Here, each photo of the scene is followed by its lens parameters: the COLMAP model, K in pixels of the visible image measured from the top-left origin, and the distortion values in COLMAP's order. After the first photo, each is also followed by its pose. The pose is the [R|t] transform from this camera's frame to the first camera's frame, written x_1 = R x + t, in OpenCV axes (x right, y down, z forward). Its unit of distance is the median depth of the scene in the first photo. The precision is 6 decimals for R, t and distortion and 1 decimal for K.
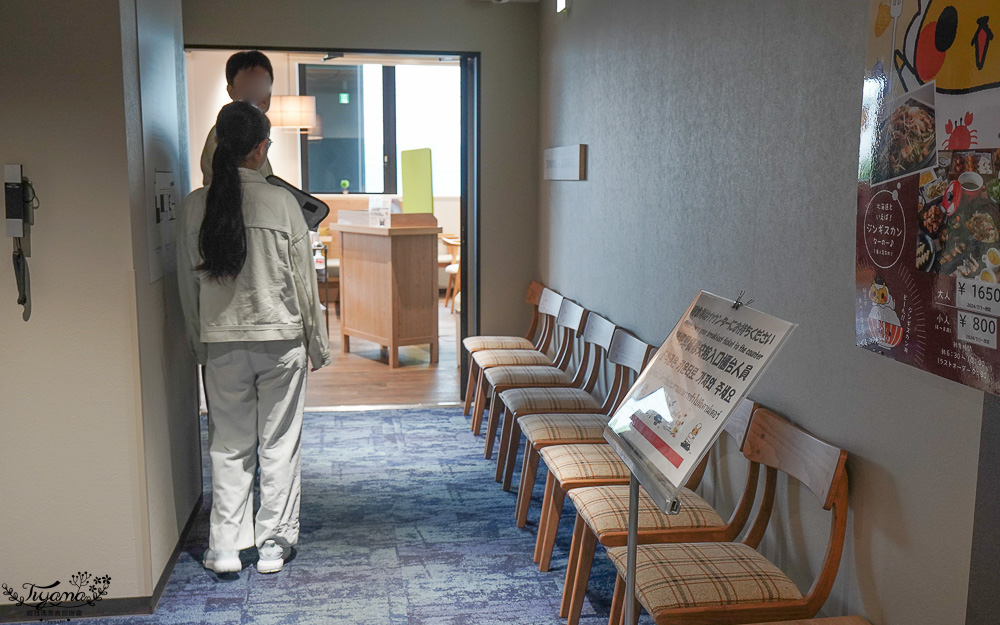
lens RADIAL K [[955.8, 0, 500.0], [0, 955.8, 312.5], [0, 0, 1]] dist [0.003015, 0.002575]
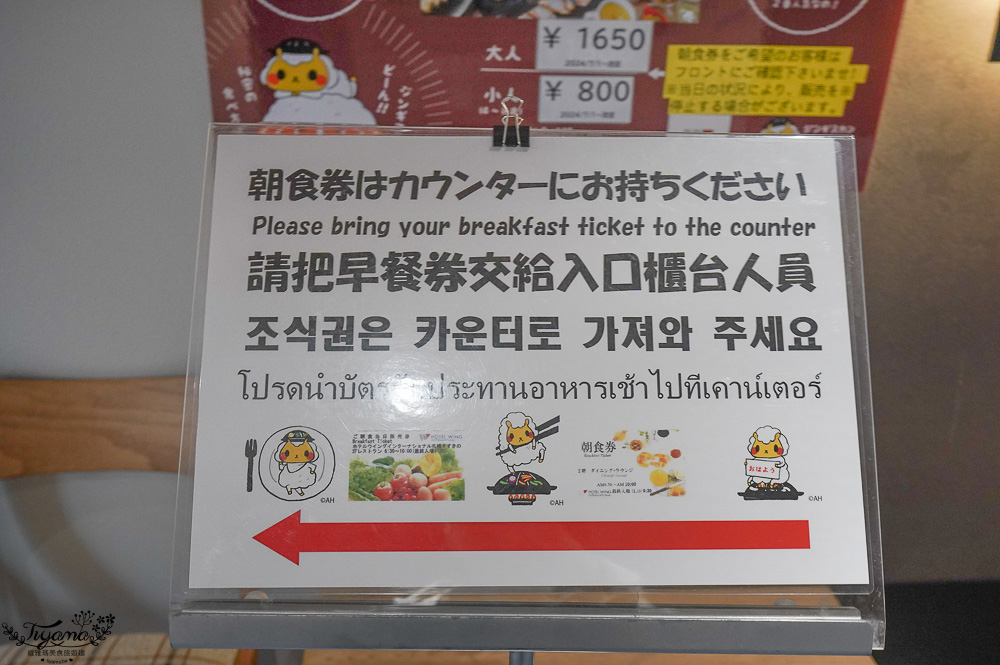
lens RADIAL K [[928.8, 0, 500.0], [0, 928.8, 332.5], [0, 0, 1]] dist [0.004525, 0.001359]
pose [[0.096082, -0.387187, 0.916981, -0.145985], [0.115464, 0.919360, 0.376093, -0.081199], [-0.988654, 0.069743, 0.133040, 0.989397]]
